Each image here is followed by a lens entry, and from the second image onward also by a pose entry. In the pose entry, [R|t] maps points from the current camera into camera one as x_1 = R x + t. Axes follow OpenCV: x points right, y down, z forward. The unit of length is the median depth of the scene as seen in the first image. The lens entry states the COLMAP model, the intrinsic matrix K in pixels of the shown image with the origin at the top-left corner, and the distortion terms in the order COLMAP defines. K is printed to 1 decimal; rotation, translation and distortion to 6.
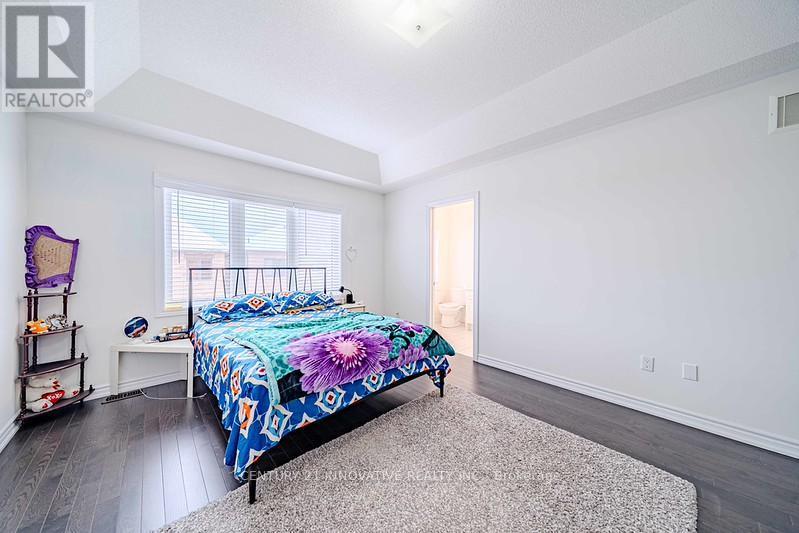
lens RADIAL K [[266.8, 0, 396.4], [0, 266.8, 266.7], [0, 0, 1]] dist [0.010603, -0.000249]
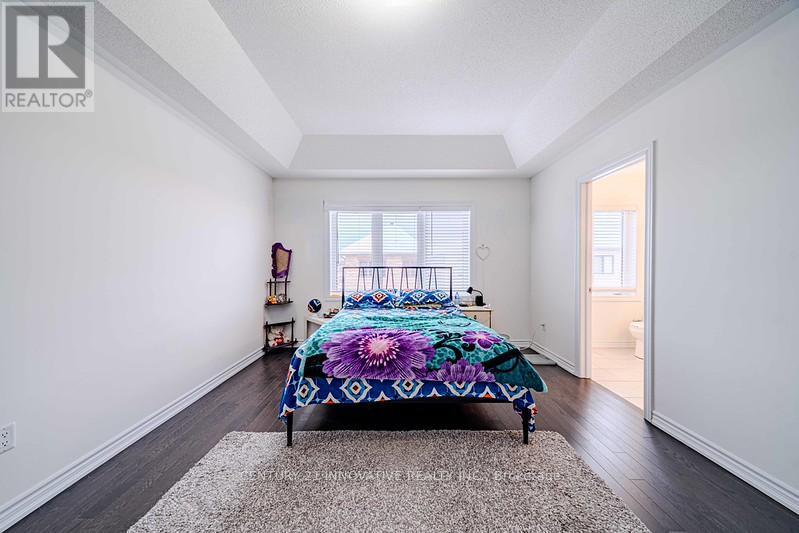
lens RADIAL K [[266.8, 0, 396.4], [0, 266.8, 266.7], [0, 0, 1]] dist [0.010603, -0.000249]
pose [[0.735479, 0.000534, -0.677547, 0.420965], [0.000073, 1.000000, 0.000868, 0.002389], [0.677548, -0.000688, 0.735479, 0.226341]]
